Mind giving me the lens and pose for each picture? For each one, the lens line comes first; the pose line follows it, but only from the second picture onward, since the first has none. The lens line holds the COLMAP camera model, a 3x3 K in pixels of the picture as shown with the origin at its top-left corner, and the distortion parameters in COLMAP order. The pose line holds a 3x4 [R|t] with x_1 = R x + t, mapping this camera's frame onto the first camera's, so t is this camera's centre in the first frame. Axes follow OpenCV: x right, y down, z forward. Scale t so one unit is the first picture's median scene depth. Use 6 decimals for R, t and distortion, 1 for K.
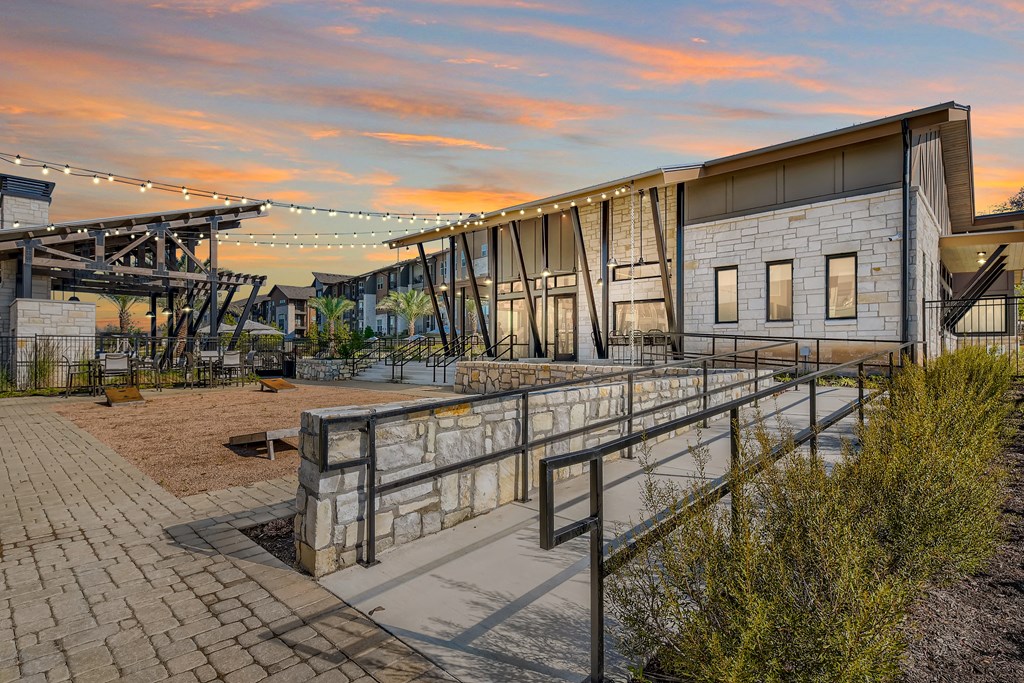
lens RADIAL K [[523.7, 0, 518.6], [0, 523.7, 341.4], [0, 0, 1]] dist [0.001399, -0.000237]
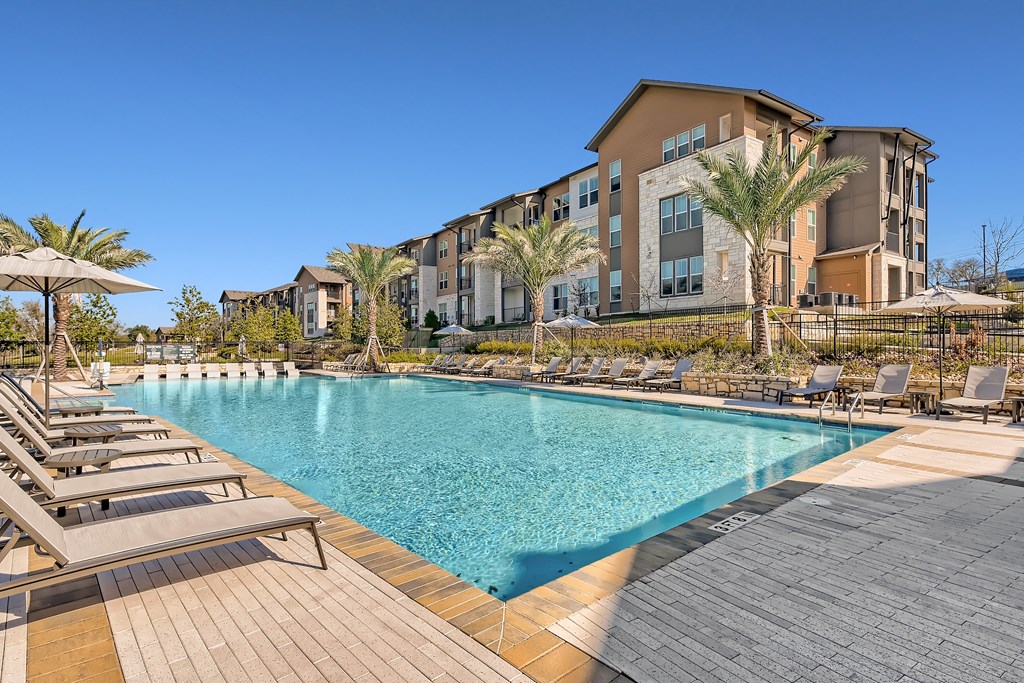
lens RADIAL K [[523.7, 0, 518.6], [0, 523.7, 341.4], [0, 0, 1]] dist [0.001399, -0.000237]
pose [[0.997319, -0.002383, -0.073135, -0.091152], [0.002824, 0.999978, 0.005931, 0.002322], [0.073119, -0.006122, 0.997304, 0.257982]]
